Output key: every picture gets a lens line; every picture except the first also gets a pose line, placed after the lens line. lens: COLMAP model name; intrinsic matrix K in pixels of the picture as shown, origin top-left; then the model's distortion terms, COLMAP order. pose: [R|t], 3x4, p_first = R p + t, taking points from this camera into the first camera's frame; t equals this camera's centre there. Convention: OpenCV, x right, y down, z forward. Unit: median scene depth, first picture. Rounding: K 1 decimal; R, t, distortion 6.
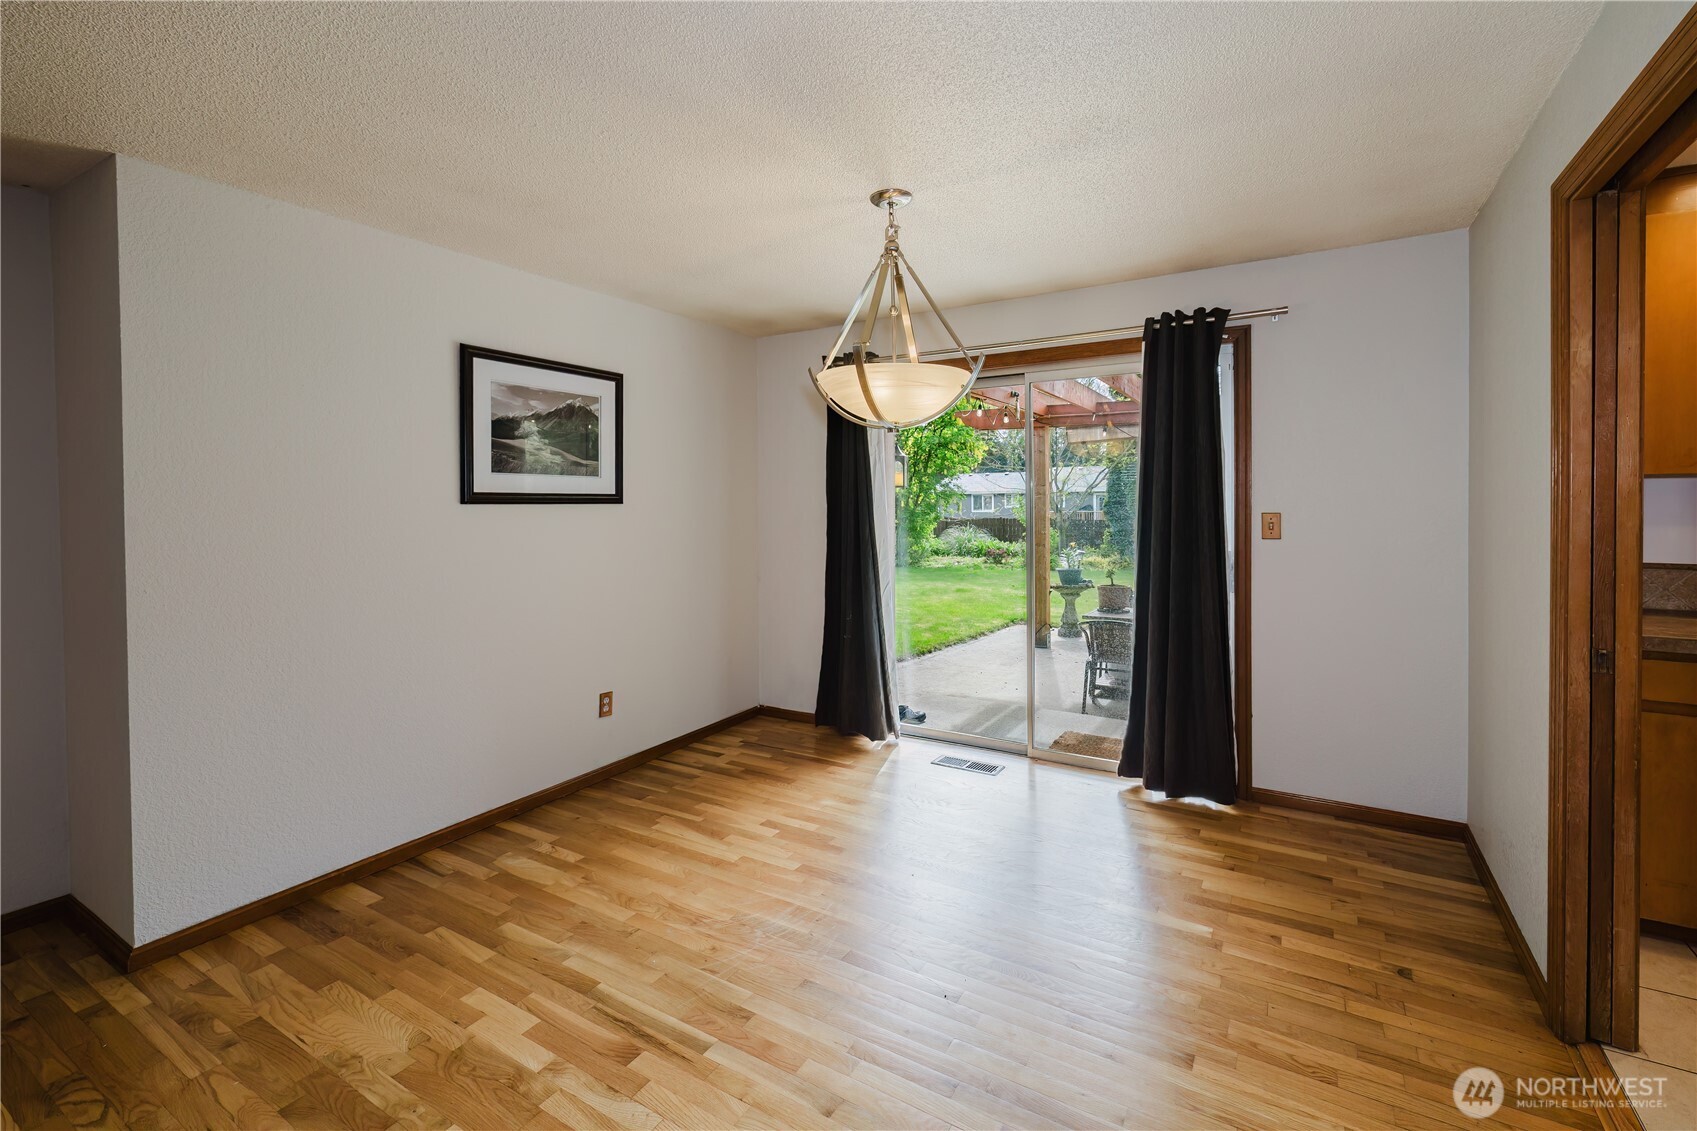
lens RADIAL K [[717.3, 0, 848.8], [0, 717.3, 534.1], [0, 0, 1]] dist [0.002026, 0.000433]
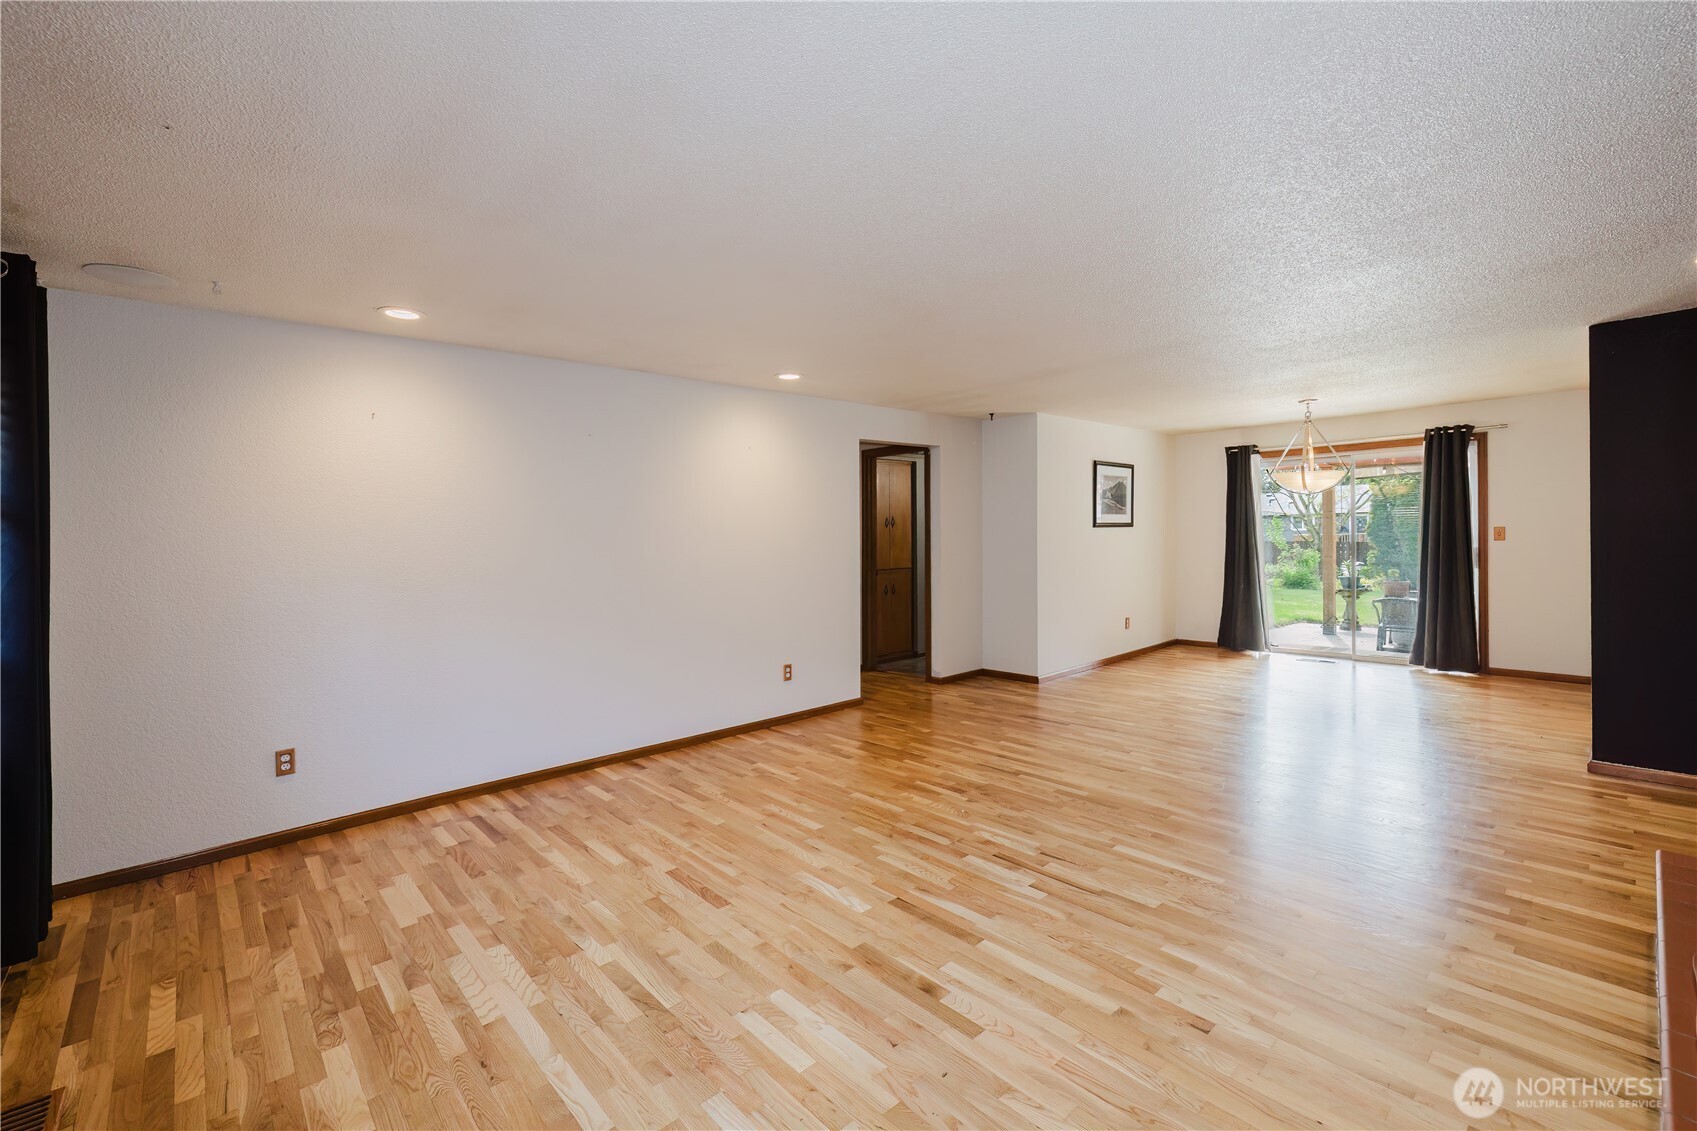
lens RADIAL K [[701.3, 0, 905.7], [0, 701.3, 560.8], [0, 0, 1]] dist [0.001060, 0.000073]
pose [[0.971477, -0.002193, -0.237125, -0.521668], [0.003747, 0.999974, 0.006104, 0.044021], [0.237106, -0.006818, 0.971460, -1.221495]]
